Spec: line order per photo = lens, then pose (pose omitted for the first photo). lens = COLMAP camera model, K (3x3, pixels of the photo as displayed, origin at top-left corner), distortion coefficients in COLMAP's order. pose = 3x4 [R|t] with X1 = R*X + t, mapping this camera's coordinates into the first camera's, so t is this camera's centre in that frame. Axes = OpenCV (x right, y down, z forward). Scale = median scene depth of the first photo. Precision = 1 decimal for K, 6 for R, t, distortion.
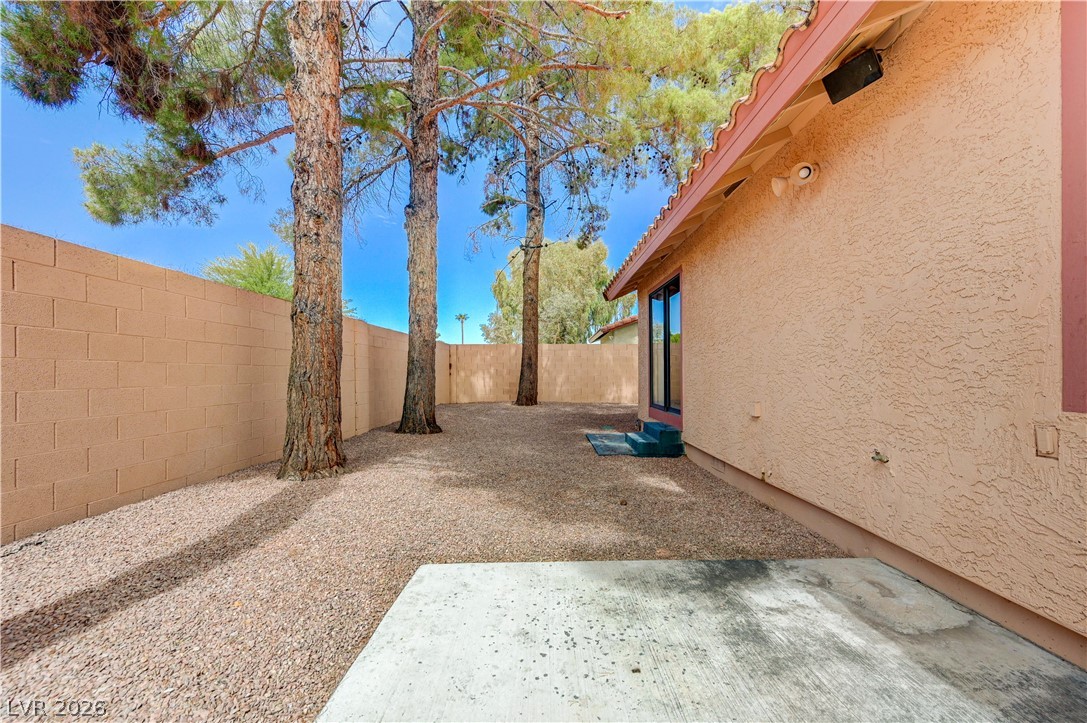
lens RADIAL K [[430.7, 0, 548.9], [0, 430.7, 374.4], [0, 0, 1]] dist [0.001690, 0.000224]
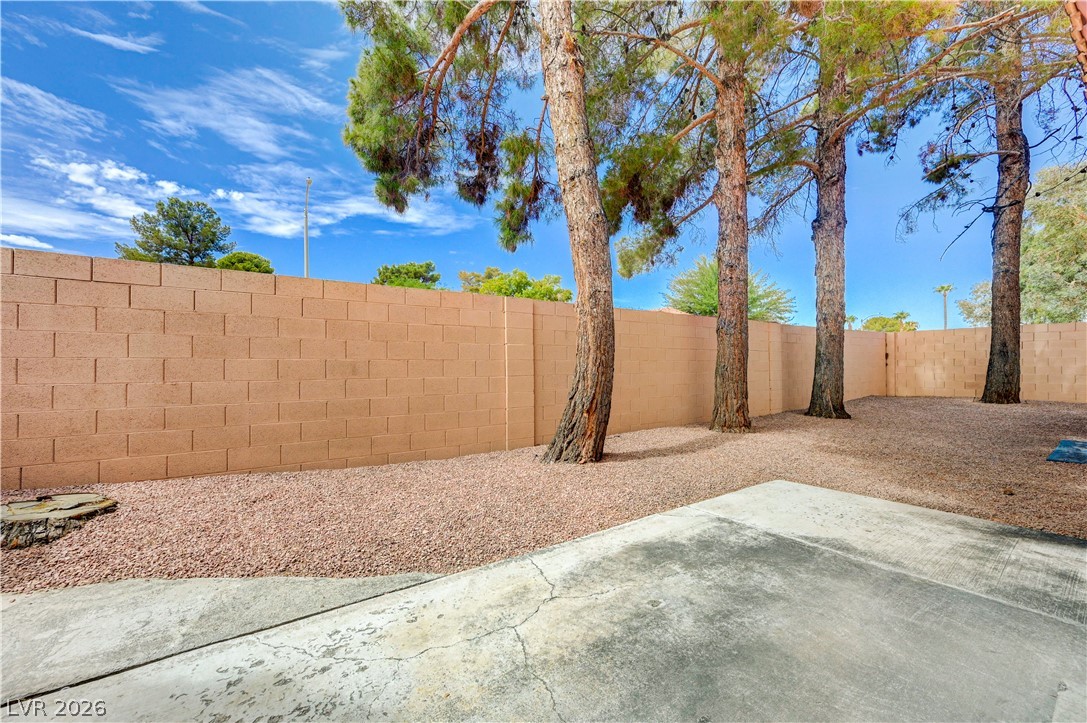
lens RADIAL K [[429.9, 0, 547.8], [0, 429.9, 363.5], [0, 0, 1]] dist [0.001809, 0.000300]
pose [[0.578337, -0.005371, -0.815781, 0.205582], [0.004640, 0.999984, -0.003294, -0.005614], [0.815785, -0.001880, 0.578352, -0.263732]]
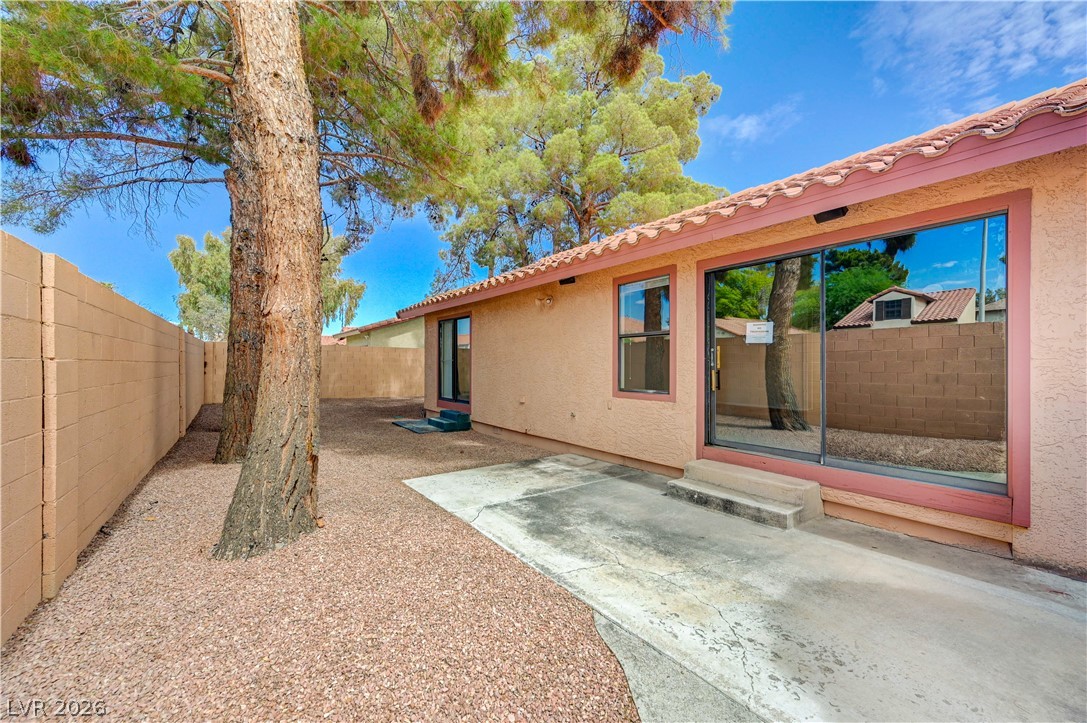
lens RADIAL K [[433.0, 0, 543.5], [0, 433.0, 363.3], [0, 0, 1]] dist [0.000485, 0.000103]
pose [[0.811572, 0.011212, 0.584145, -0.346577], [-0.008657, 0.999937, -0.007164, -0.040515], [-0.584188, 0.000757, 0.811618, -0.392509]]
